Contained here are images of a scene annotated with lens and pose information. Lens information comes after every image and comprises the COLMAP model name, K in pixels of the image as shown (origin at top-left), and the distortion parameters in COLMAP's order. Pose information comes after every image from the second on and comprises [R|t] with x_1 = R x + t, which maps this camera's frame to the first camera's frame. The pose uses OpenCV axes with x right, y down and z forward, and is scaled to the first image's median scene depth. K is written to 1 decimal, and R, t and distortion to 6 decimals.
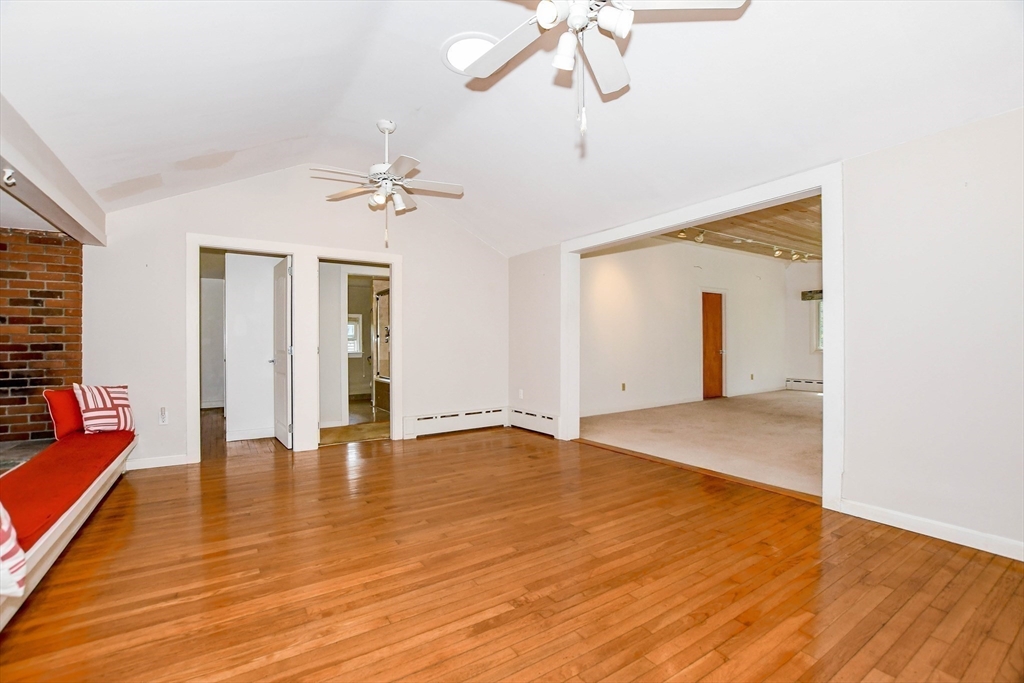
lens RADIAL K [[451.3, 0, 508.1], [0, 451.3, 343.7], [0, 0, 1]] dist [-0.035415, 0.006100]
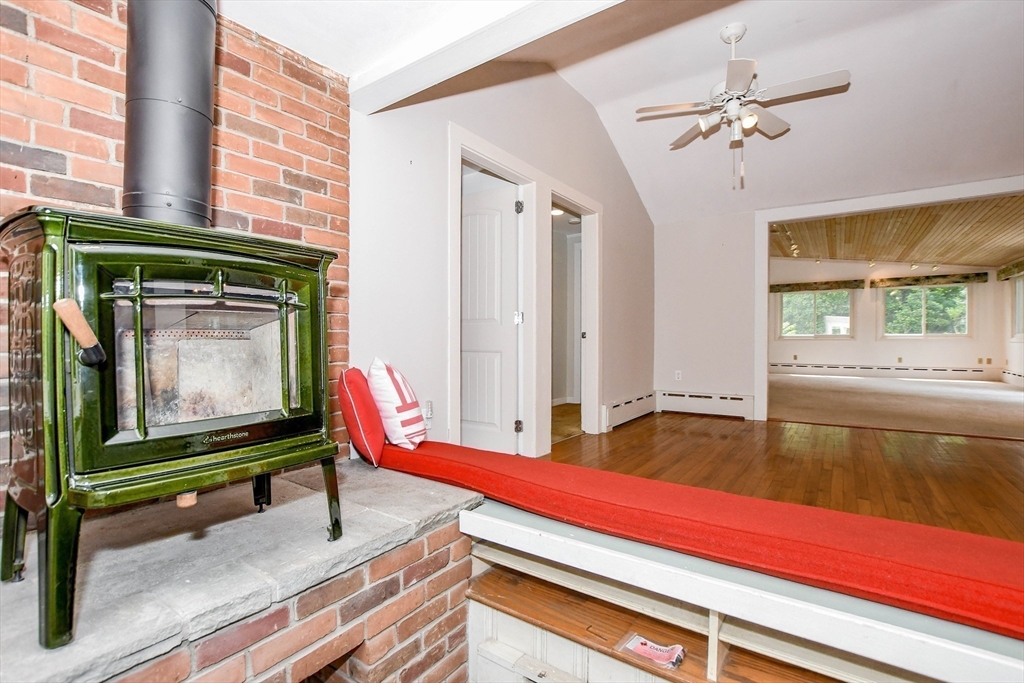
lens RADIAL K [[463.4, 0, 508.4], [0, 463.4, 343.5], [0, 0, 1]] dist [-0.037172, 0.006513]
pose [[0.935890, 0.001611, 0.352289, -0.993512], [-0.005601, 0.999931, 0.010307, 0.064119], [-0.352248, -0.011620, 0.935834, 0.407826]]
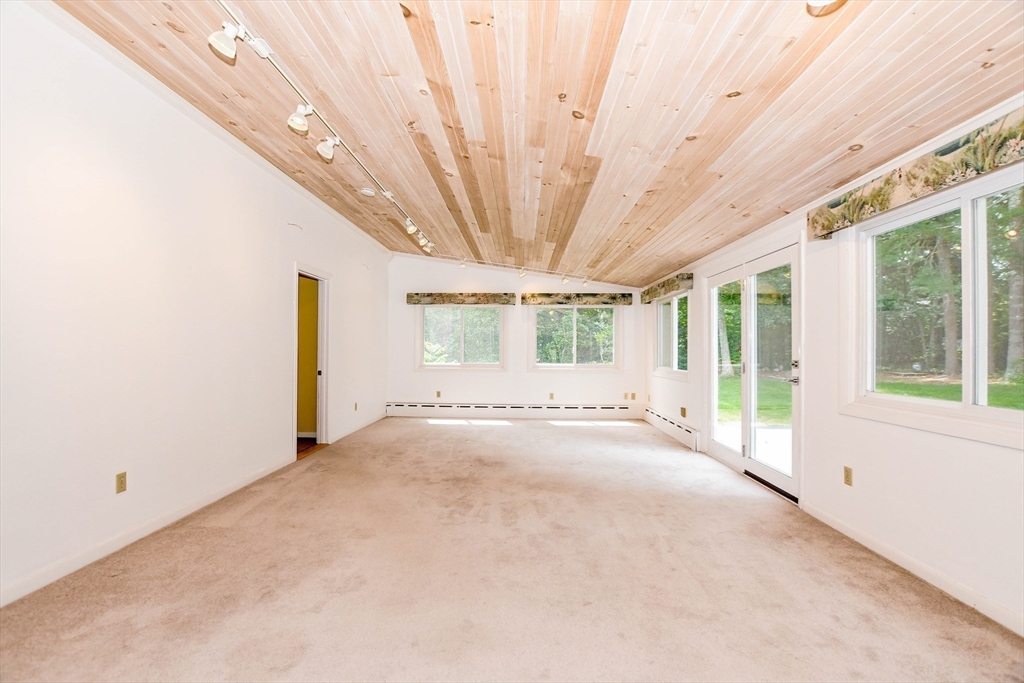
lens RADIAL K [[451.3, 0, 508.1], [0, 451.3, 343.7], [0, 0, 1]] dist [-0.035415, 0.006100]
pose [[0.576263, 0.020955, 0.816995, 0.265724], [-0.012156, 0.999780, -0.017069, -0.035090], [-0.817174, -0.000095, 0.576391, 1.038818]]
